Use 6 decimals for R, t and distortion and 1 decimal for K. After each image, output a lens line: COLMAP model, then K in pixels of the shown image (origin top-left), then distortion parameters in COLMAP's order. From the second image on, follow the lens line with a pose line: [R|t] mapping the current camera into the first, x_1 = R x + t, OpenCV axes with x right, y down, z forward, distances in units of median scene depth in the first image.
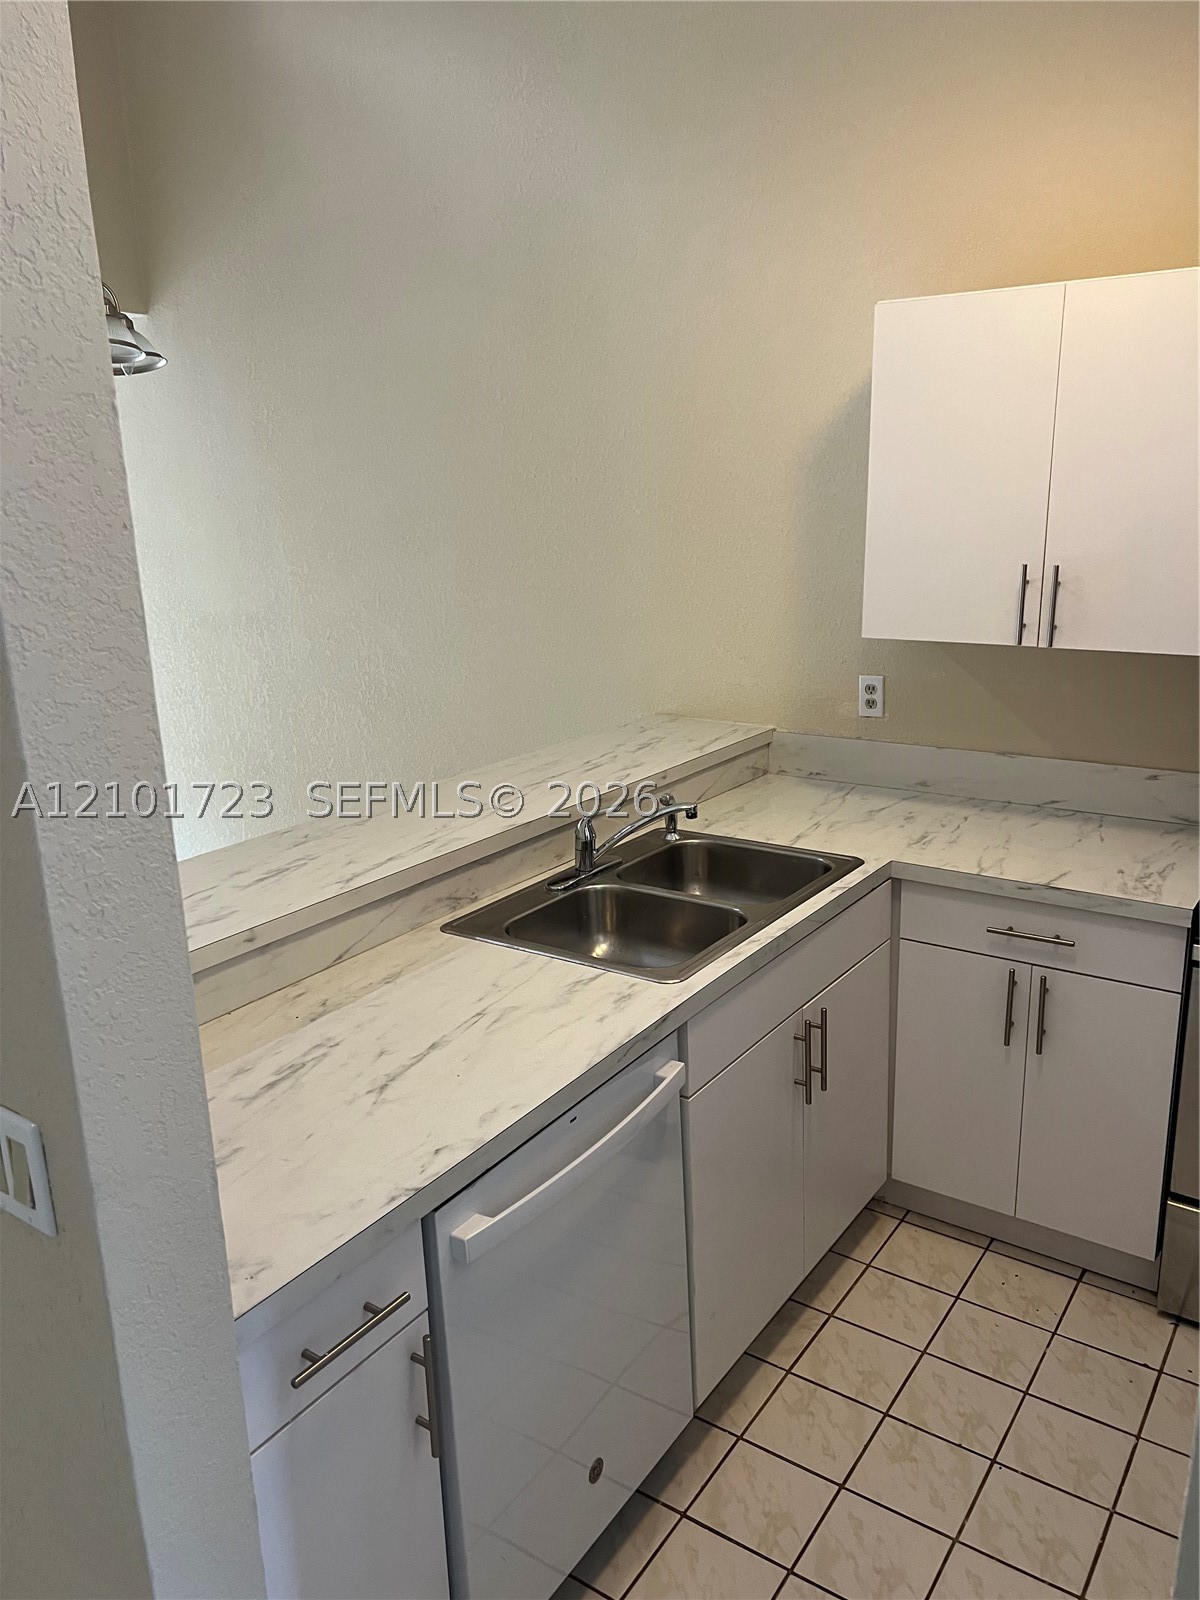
lens RADIAL K [[1196.0, 0, 602.9], [0, 1196.0, 801.3], [0, 0, 1]] dist [0.068295, -0.061304]
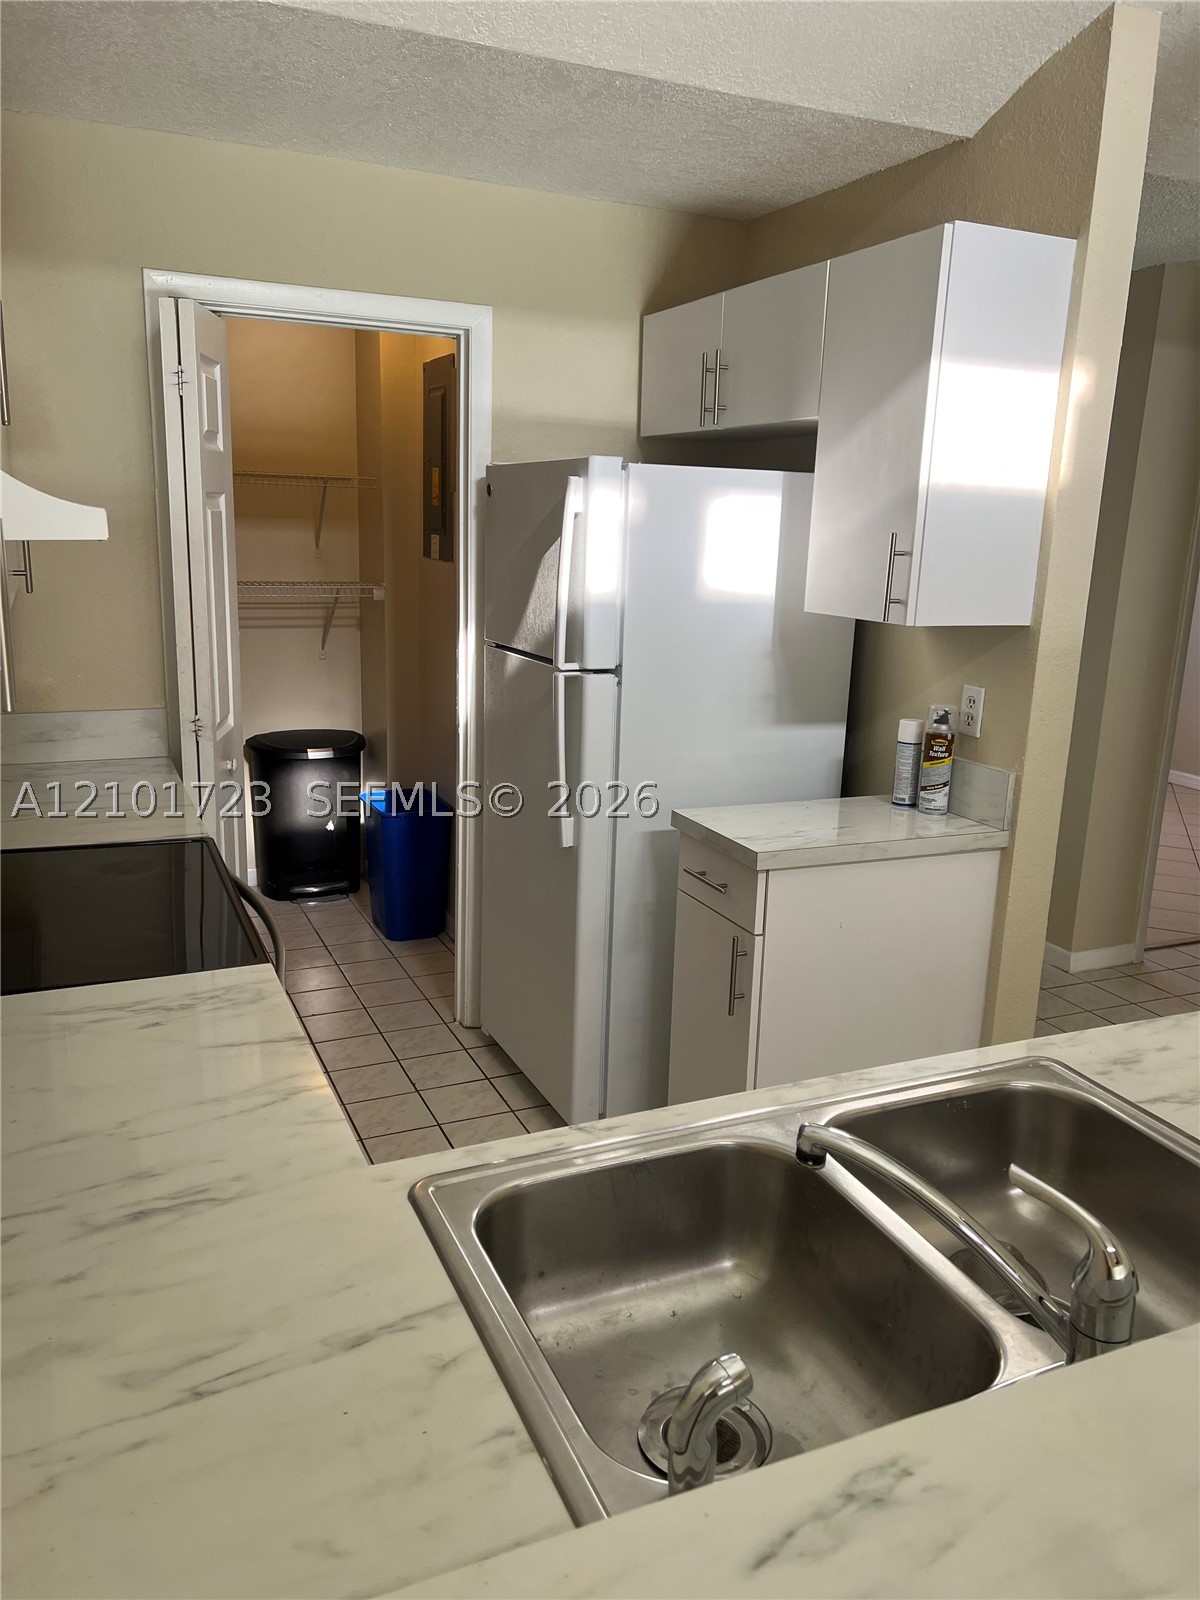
lens RADIAL K [[1196.0, 0, 595.4], [0, 1196.0, 818.4], [0, 0, 1]] dist [0.068295, -0.061304]
pose [[-0.850843, -0.130406, 0.508979, -0.054777], [0.126271, 0.889570, 0.439000, -0.284137], [-0.510021, 0.437789, -0.740418, 1.357026]]
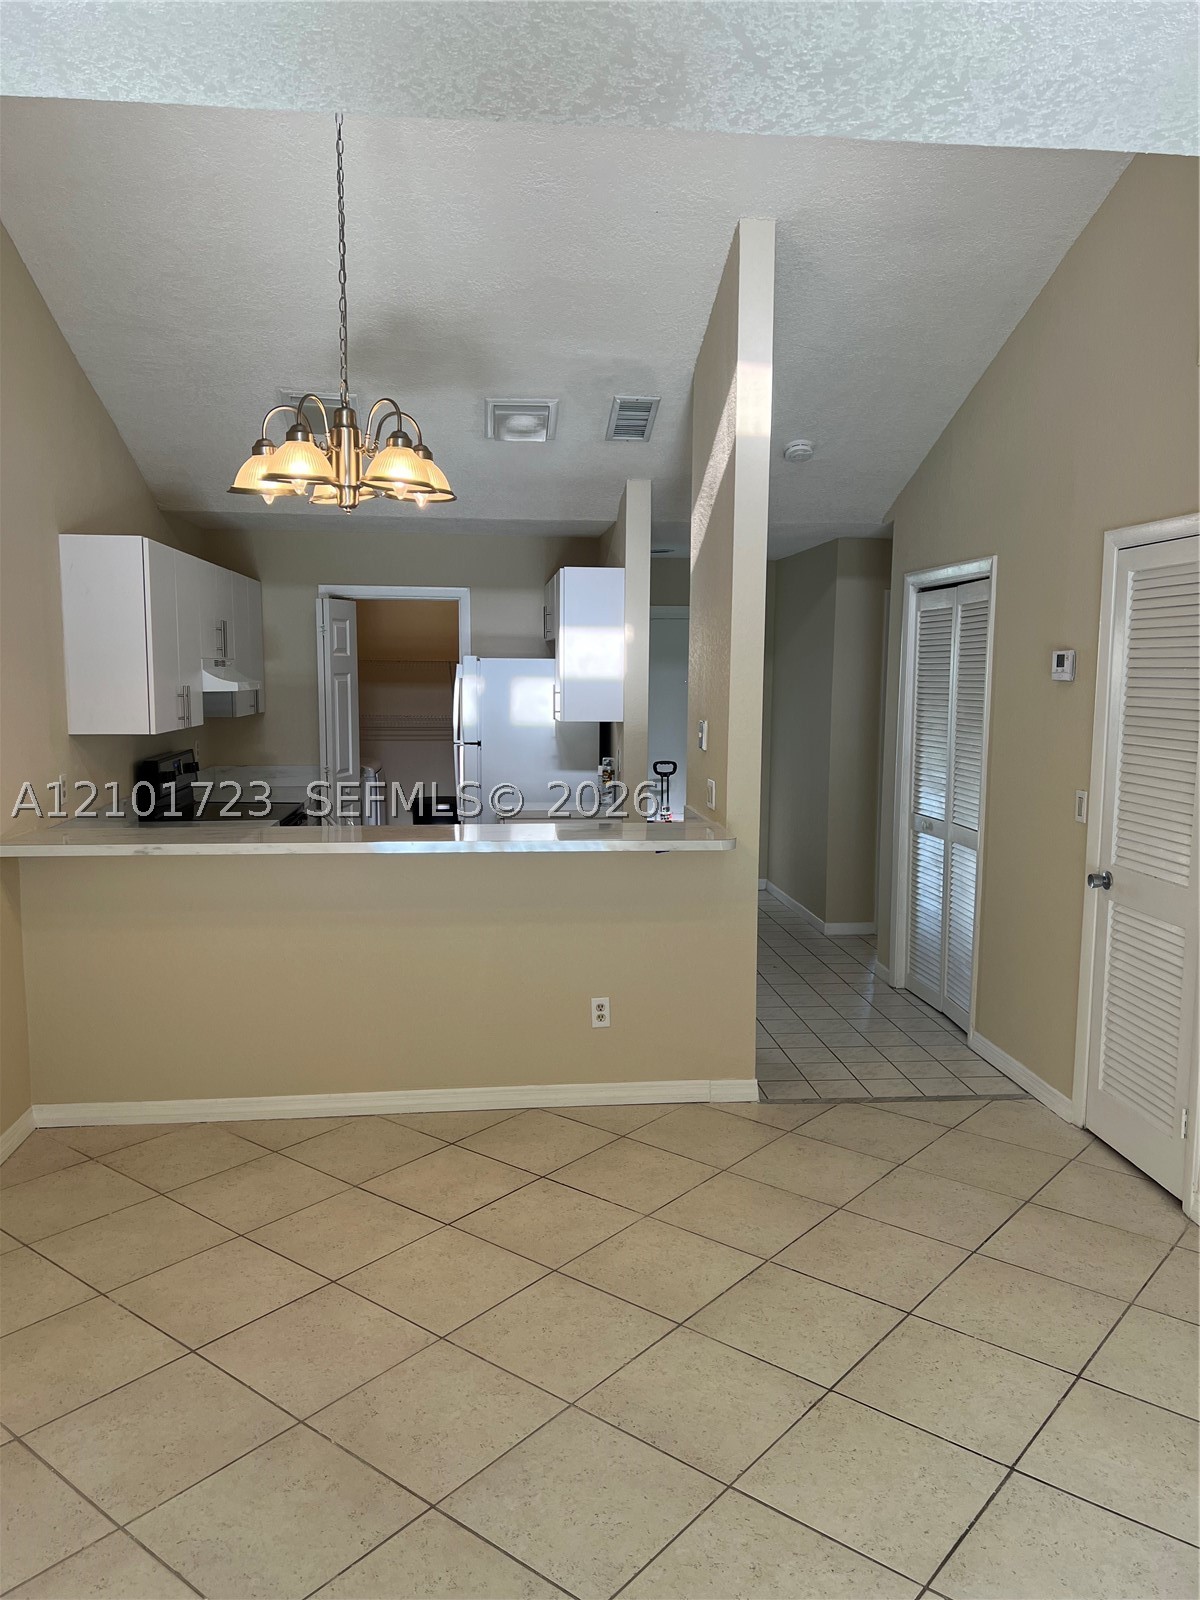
lens RADIAL K [[1196.0, 0, 609.5], [0, 1196.0, 799.2], [0, 0, 1]] dist [0.068295, -0.061304]
pose [[-0.654919, -0.064541, 0.752938, -1.659319], [0.203450, 0.944501, 0.257926, -0.413612], [-0.727797, 0.322106, -0.605441, 1.869353]]
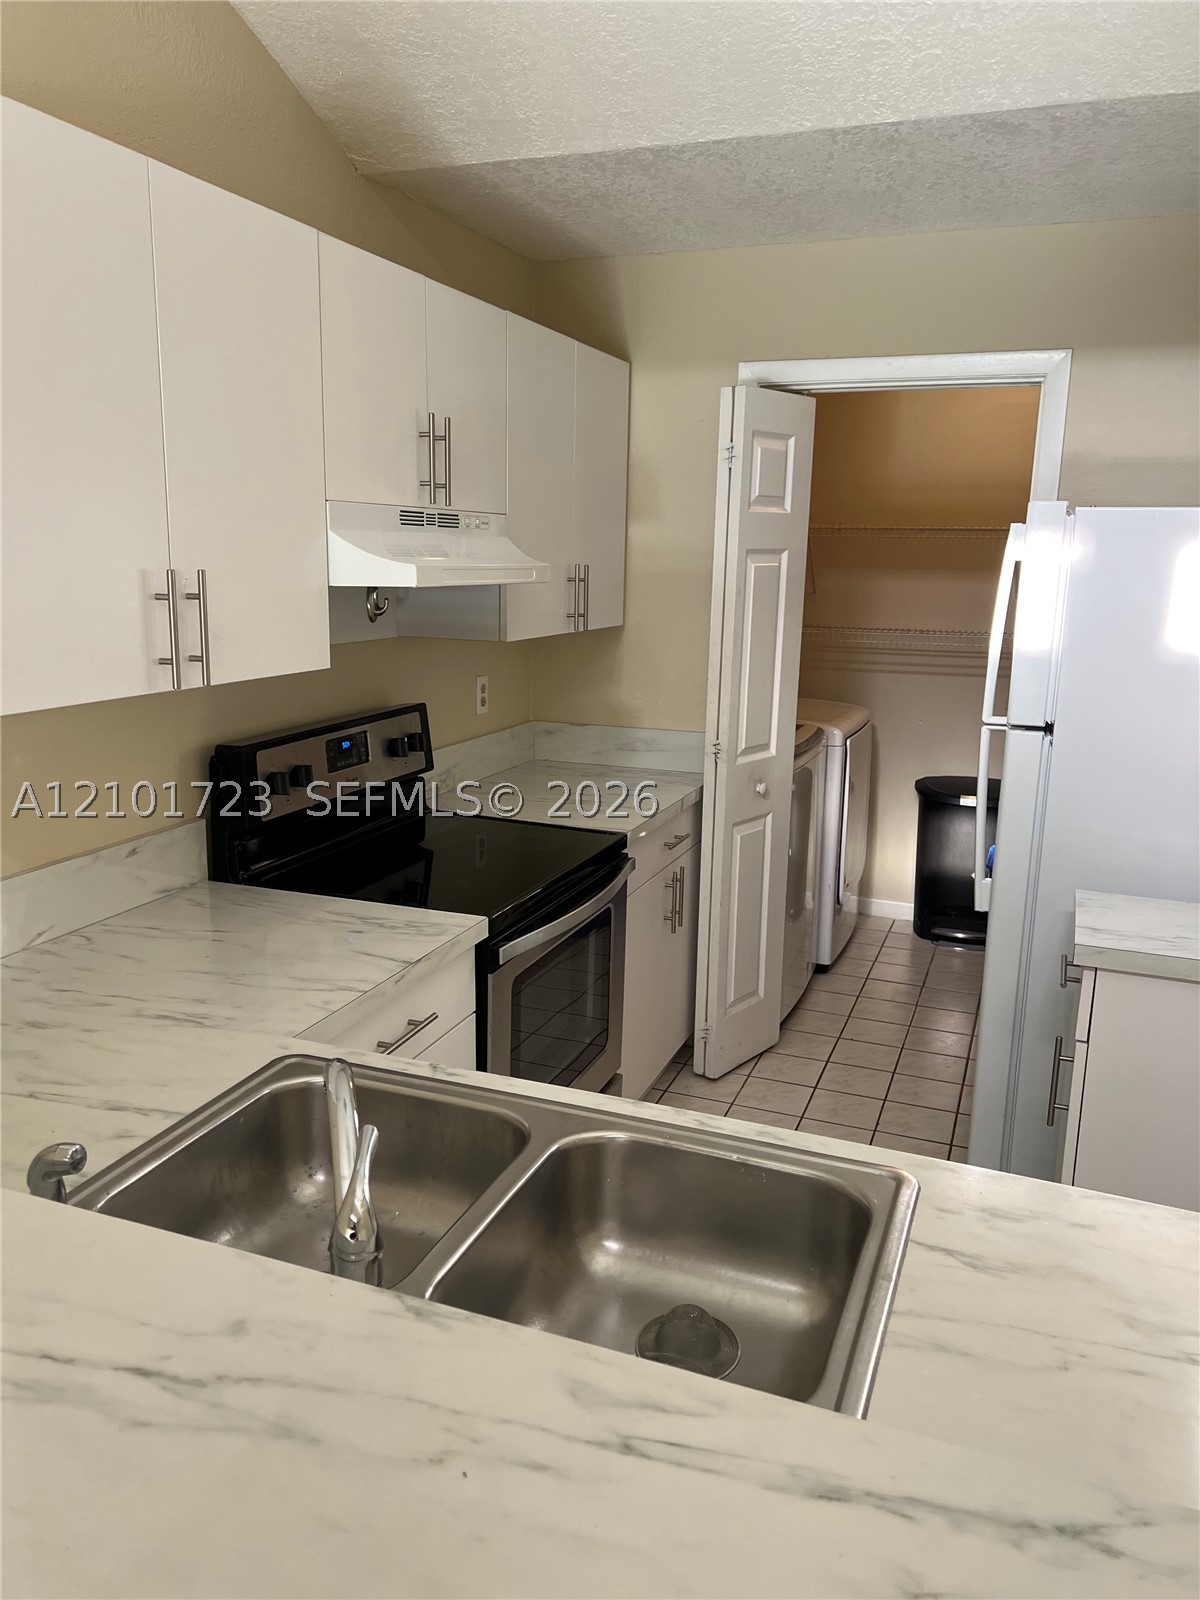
lens RADIAL K [[1196.0, 0, 590.1], [0, 1196.0, 812.5], [0, 0, 1]] dist [0.068295, -0.061304]
pose [[-0.225882, -0.192918, 0.954861, -0.403960], [0.241113, 0.938624, 0.246675, -0.194598], [-0.943844, 0.285949, -0.165503, 1.013396]]
